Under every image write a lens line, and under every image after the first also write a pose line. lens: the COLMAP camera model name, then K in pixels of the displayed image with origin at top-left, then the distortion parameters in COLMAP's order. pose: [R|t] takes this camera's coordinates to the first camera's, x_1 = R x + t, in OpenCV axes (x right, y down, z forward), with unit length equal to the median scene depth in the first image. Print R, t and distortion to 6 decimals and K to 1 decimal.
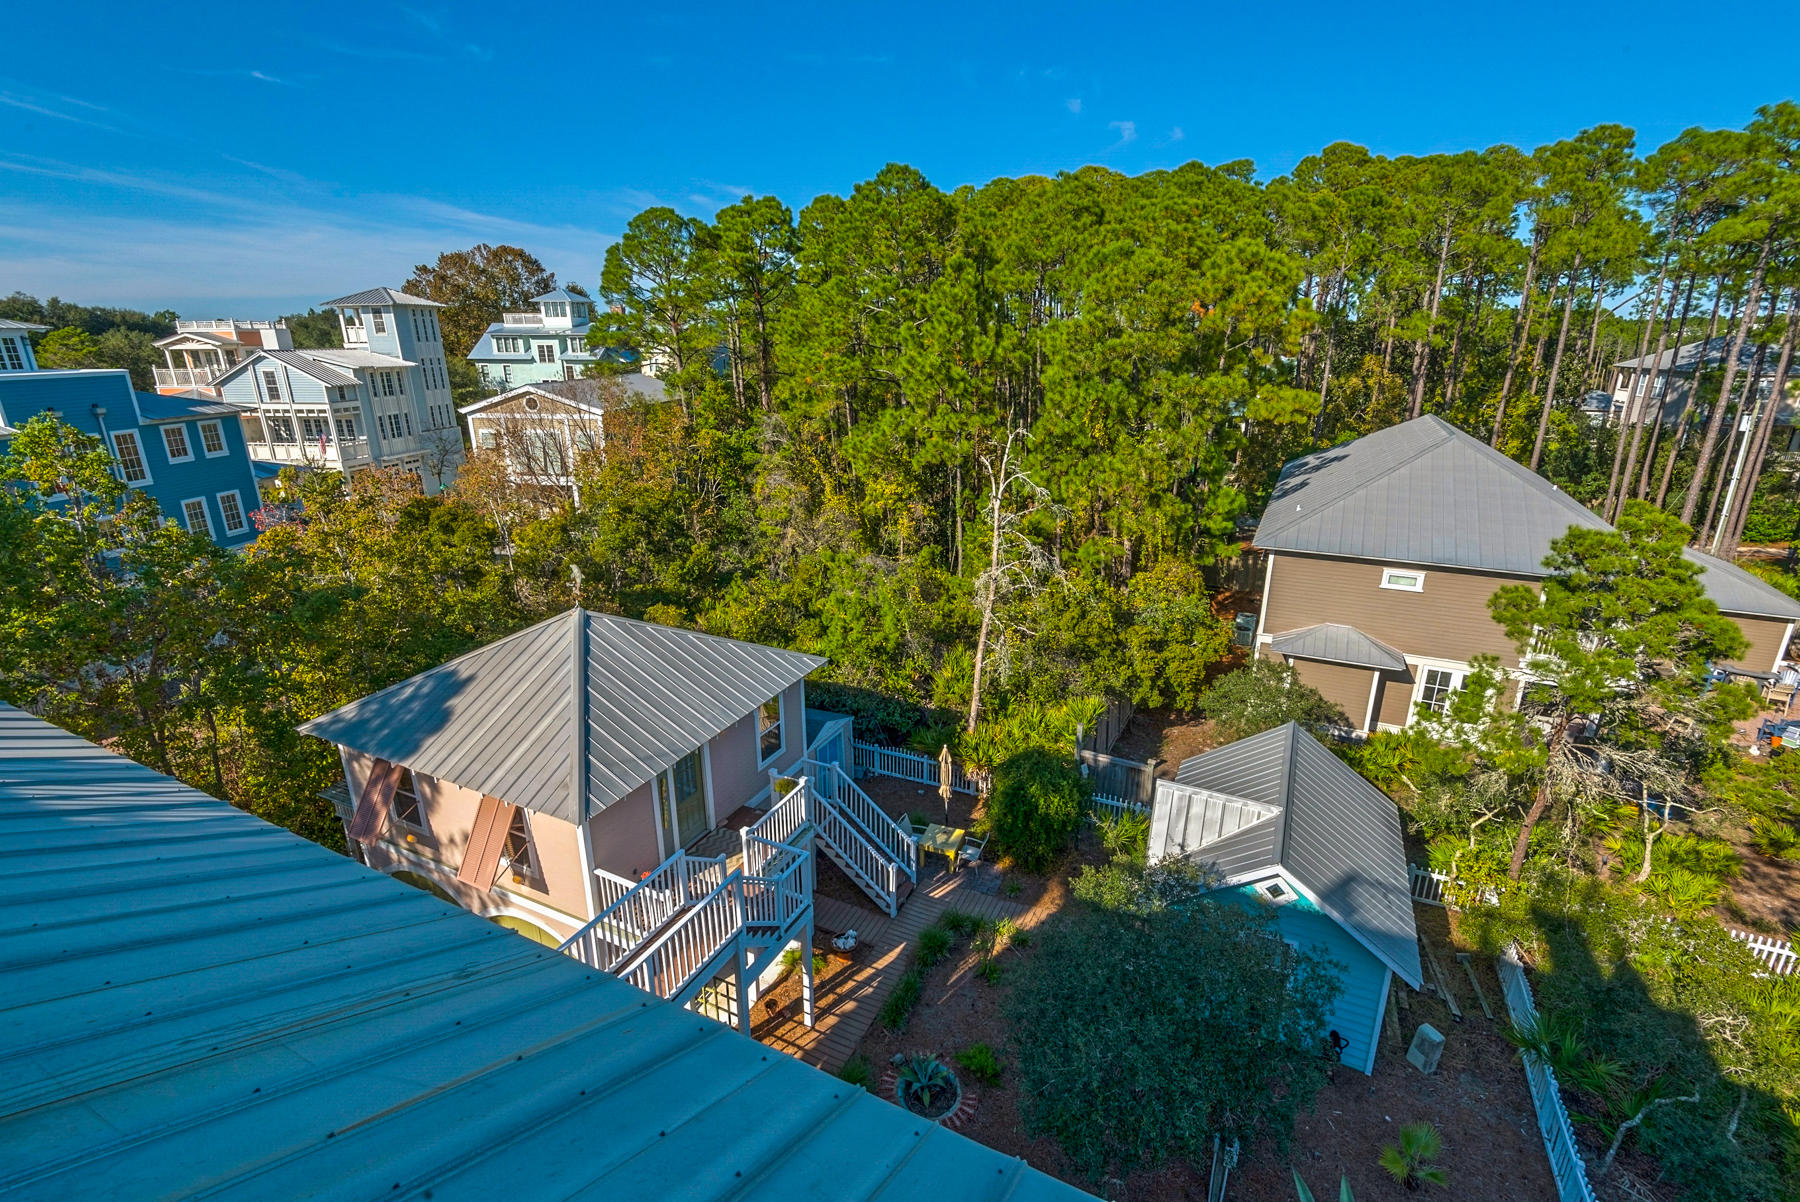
lens RADIAL K [[835.2, 0, 901.0], [0, 835.2, 591.9], [0, 0, 1]] dist [0.002556, -0.000355]
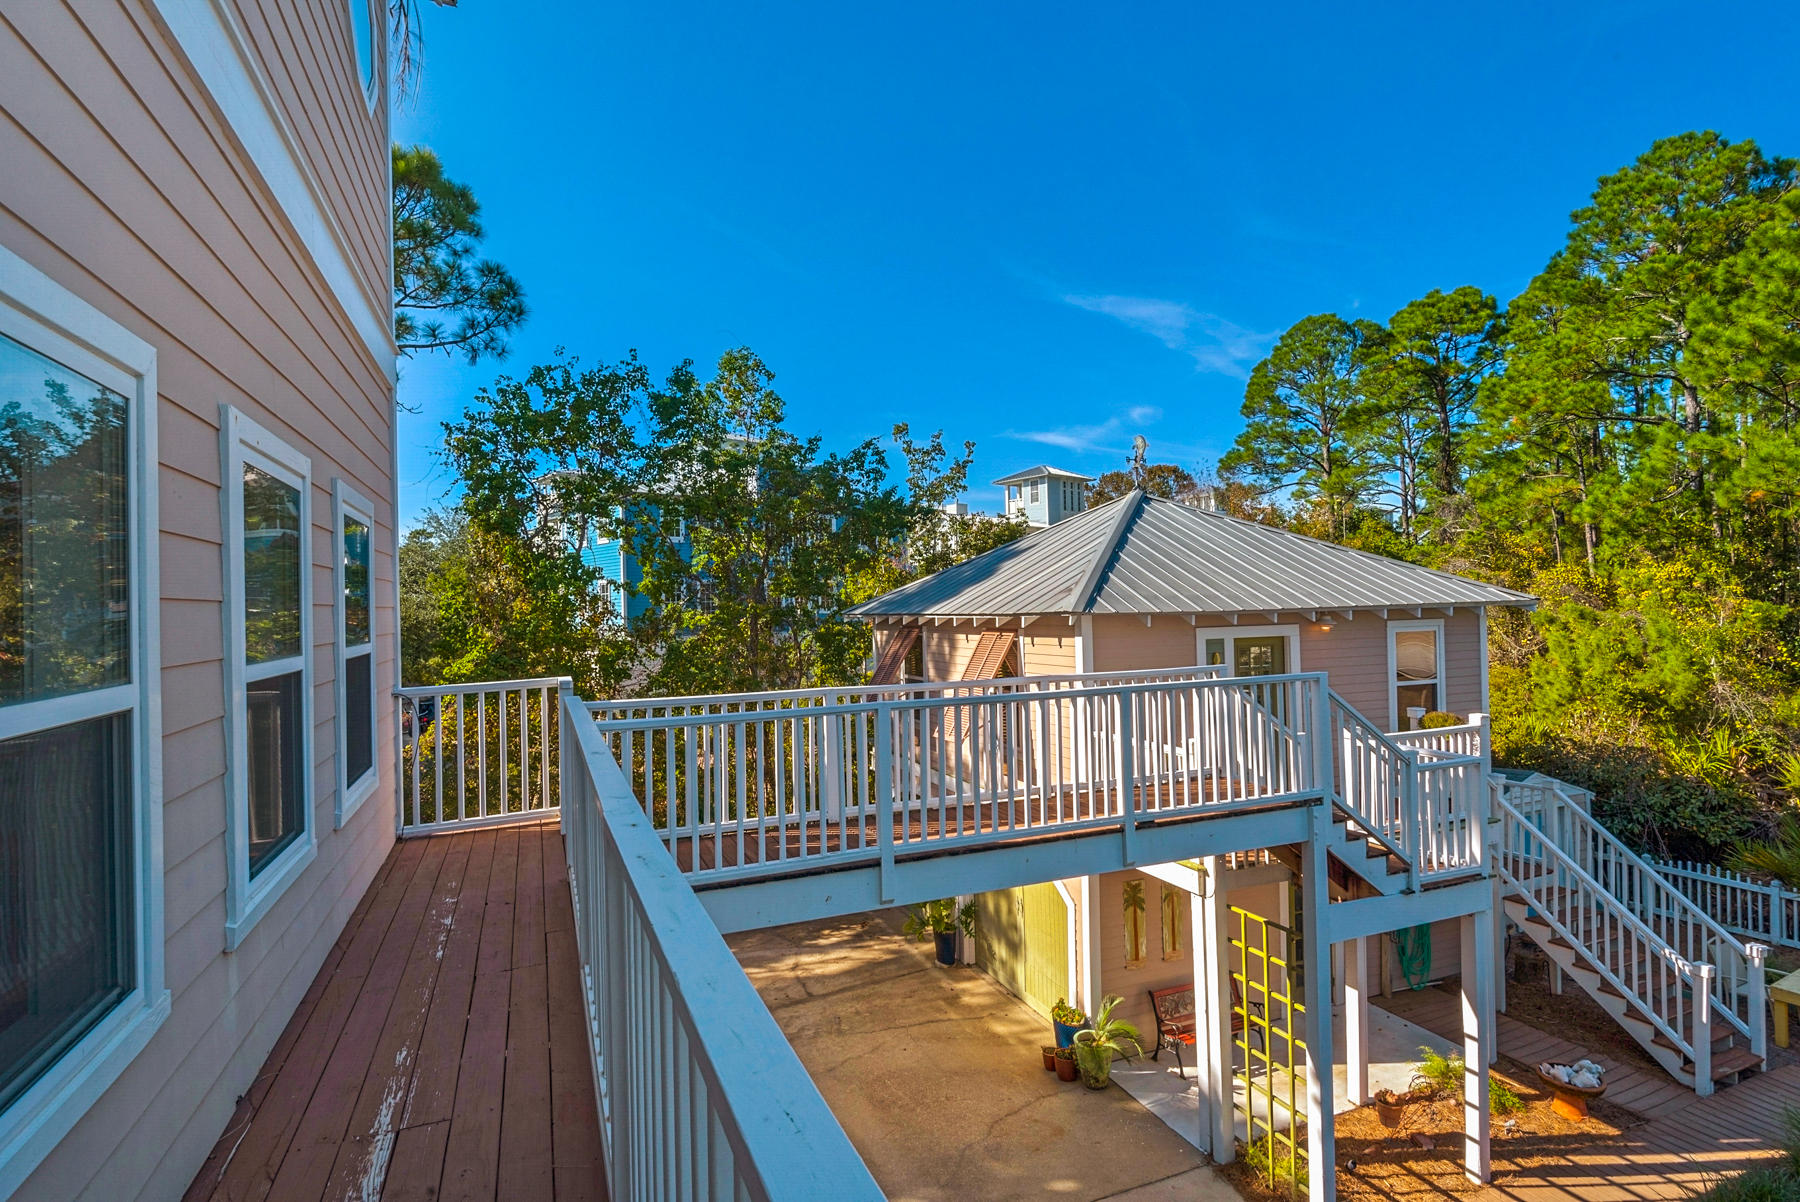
lens RADIAL K [[904.1, 0, 893.9], [0, 904.1, 598.2], [0, 0, 1]] dist [0.006372, 0.000797]
pose [[0.756627, -0.017612, -0.653609, -0.006171], [-0.177444, 0.956591, -0.231188, 0.144153], [0.629308, 0.290902, 0.720657, 0.120004]]
